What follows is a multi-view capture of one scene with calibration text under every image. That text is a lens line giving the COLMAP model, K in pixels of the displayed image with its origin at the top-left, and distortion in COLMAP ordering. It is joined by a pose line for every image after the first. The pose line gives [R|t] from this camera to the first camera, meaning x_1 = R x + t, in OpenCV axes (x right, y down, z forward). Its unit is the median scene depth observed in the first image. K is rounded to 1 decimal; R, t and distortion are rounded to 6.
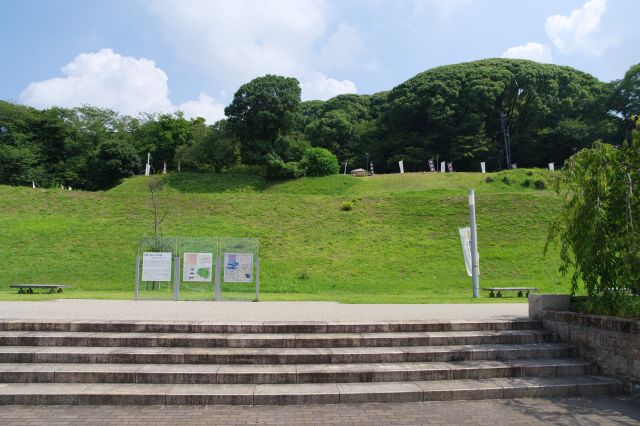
lens RADIAL K [[505.6, 0, 320.0], [0, 505.6, 213.0], [0, 0, 1]] dist [0.005177, 0.015816]
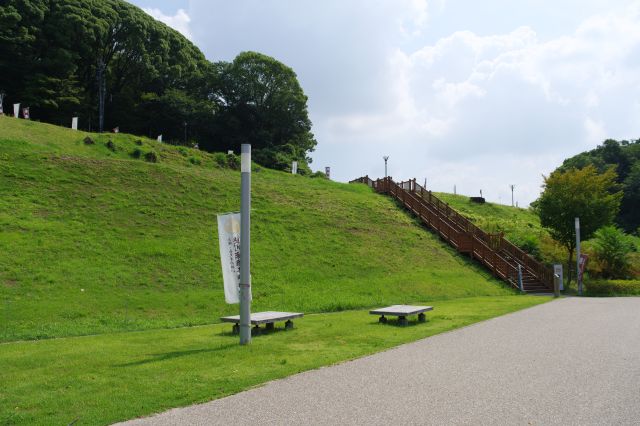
lens RADIAL K [[505.6, 0, 320.0], [0, 505.6, 213.0], [0, 0, 1]] dist [0.005177, 0.015816]
pose [[0.620346, 0.069167, 0.781272, -0.032232], [-0.105333, 0.994427, -0.004401, 0.007660], [-0.777223, -0.079563, 0.624175, 0.229559]]
